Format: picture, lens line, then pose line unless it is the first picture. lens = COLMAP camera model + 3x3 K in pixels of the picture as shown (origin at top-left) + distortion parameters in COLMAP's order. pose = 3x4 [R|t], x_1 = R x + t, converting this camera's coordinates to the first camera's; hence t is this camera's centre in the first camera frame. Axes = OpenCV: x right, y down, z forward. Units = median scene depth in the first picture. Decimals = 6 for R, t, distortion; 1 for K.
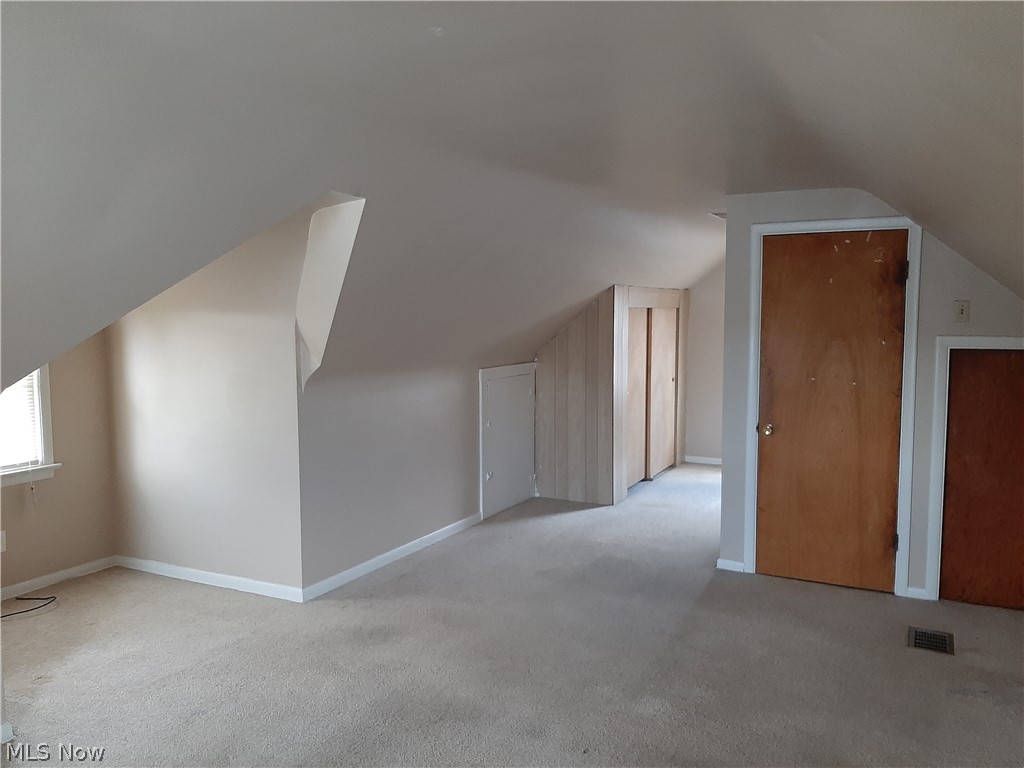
lens RADIAL K [[795.8, 0, 512.0], [0, 795.8, 384.0], [0, 0, 1]] dist [0.108262, -0.204088]
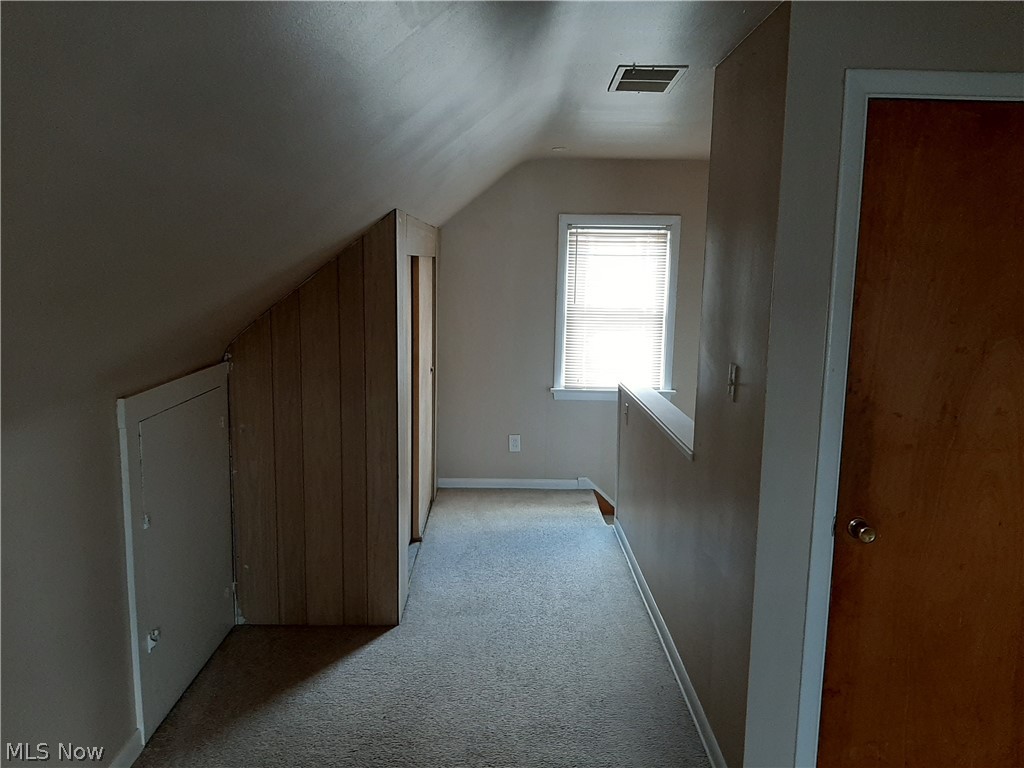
lens RADIAL K [[795.8, 0, 512.0], [0, 795.8, 384.0], [0, 0, 1]] dist [0.108262, -0.204088]
pose [[0.879440, -0.056929, 0.472594, -0.053961], [0.025149, 0.996993, 0.073299, -0.048135], [-0.475346, -0.052577, 0.878227, 0.502465]]
